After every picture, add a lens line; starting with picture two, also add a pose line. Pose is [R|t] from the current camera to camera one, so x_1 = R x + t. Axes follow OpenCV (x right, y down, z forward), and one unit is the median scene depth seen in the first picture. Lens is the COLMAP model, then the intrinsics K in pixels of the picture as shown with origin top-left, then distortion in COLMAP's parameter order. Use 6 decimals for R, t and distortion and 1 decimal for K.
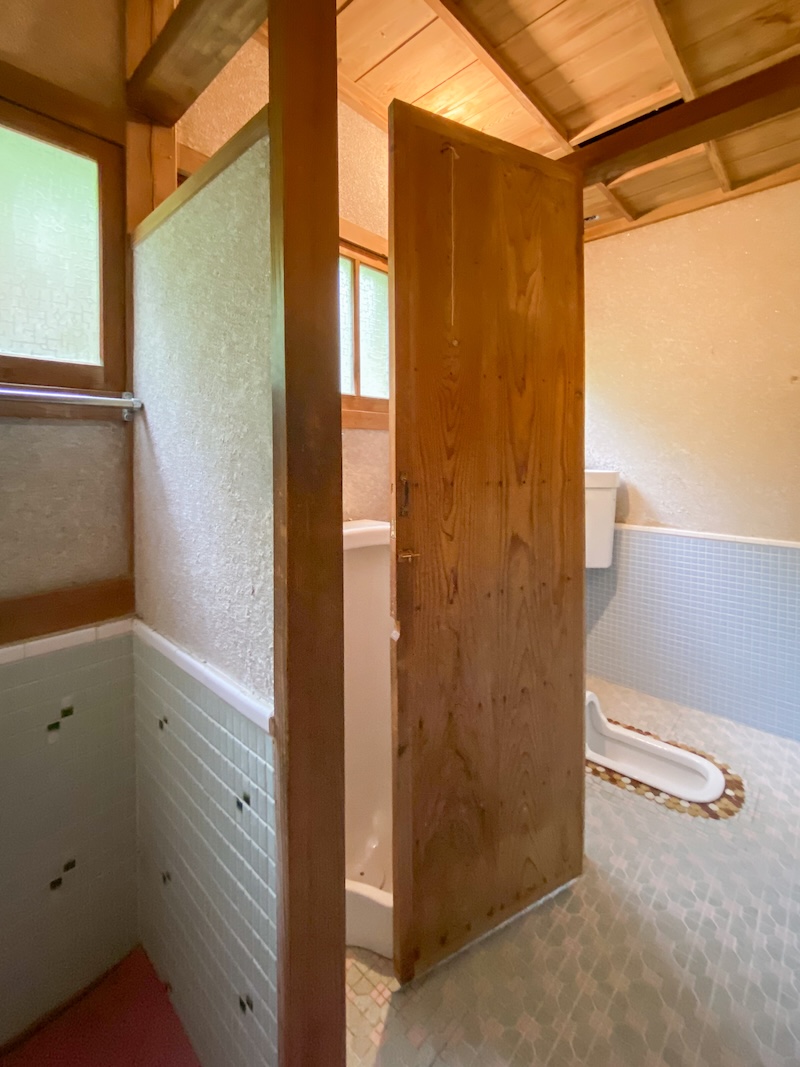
lens RADIAL K [[474.0, 0, 399.5], [0, 474.0, 456.4], [0, 0, 1]] dist [-0.003425, -0.000240]
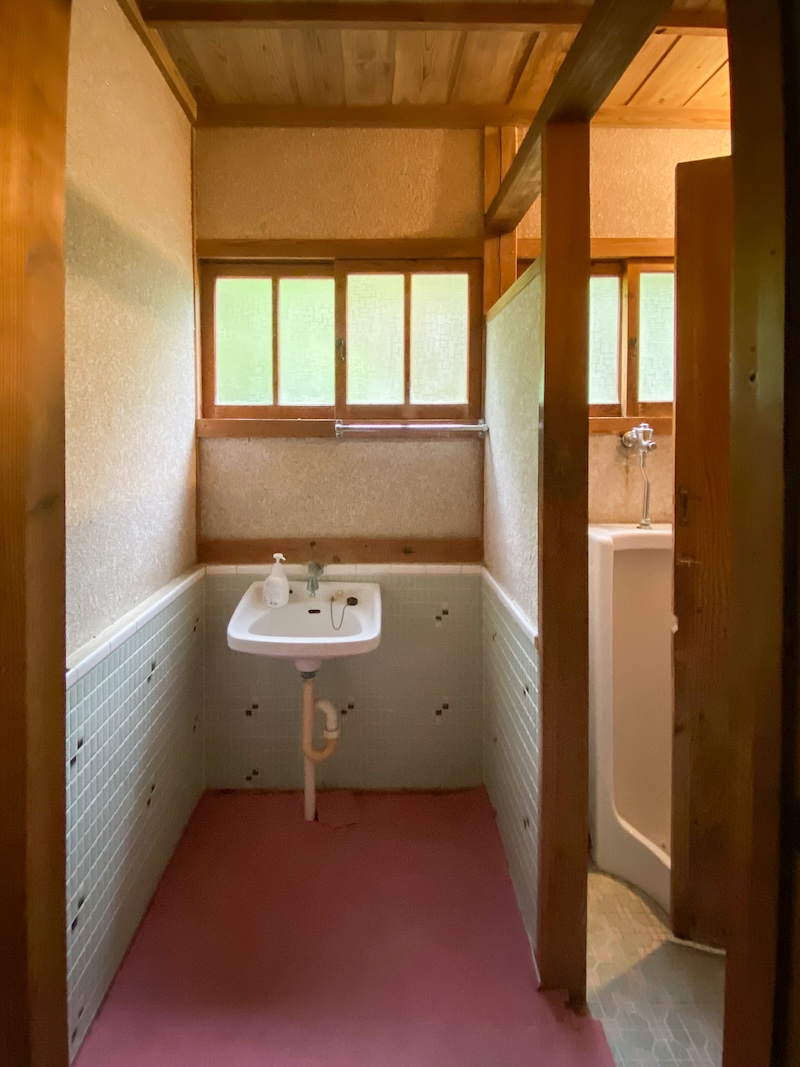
lens RADIAL K [[431.2, 0, 380.8], [0, 431.2, 445.4], [0, 0, 1]] dist [-0.000406, -0.000126]
pose [[0.690360, 0.013956, -0.723332, 0.245758], [-0.014417, 0.999881, 0.005531, -0.059275], [0.723323, 0.006610, 0.690478, -0.235905]]
